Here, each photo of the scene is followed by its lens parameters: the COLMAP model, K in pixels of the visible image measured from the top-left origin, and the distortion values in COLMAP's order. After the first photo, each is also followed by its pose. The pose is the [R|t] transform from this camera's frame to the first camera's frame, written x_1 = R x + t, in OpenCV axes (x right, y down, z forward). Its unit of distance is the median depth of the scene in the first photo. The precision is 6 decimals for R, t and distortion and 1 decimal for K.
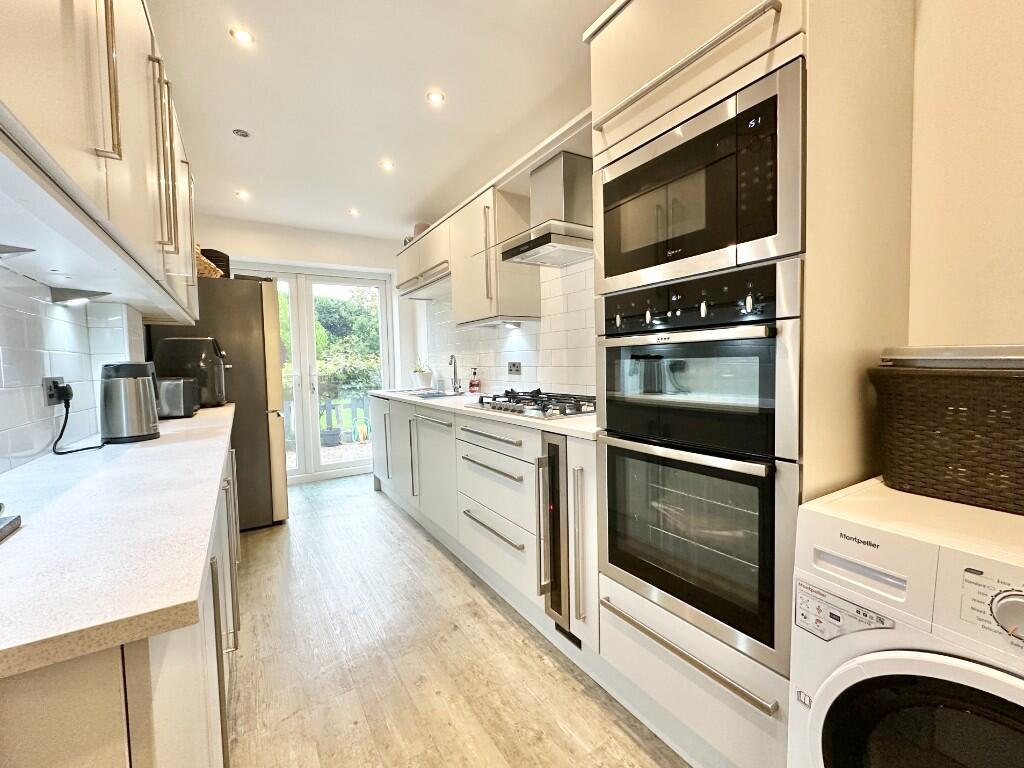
lens RADIAL K [[425.8, 0, 520.7], [0, 425.8, 385.3], [0, 0, 1]] dist [-0.001082, -0.000058]
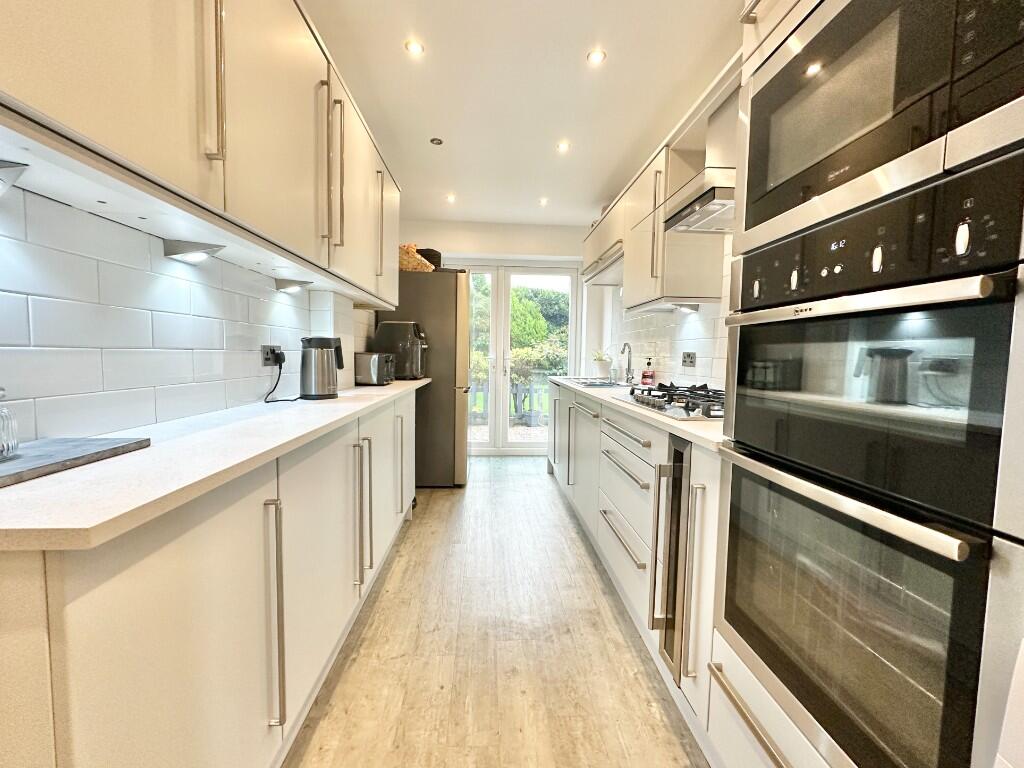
lens RADIAL K [[425.8, 0, 520.7], [0, 425.8, 385.3], [0, 0, 1]] dist [-0.001082, -0.000058]
pose [[0.873054, 0.073531, -0.482048, 0.141414], [-0.064460, 0.997293, 0.035379, 0.004713], [0.483344, 0.000185, 0.875430, 0.113272]]
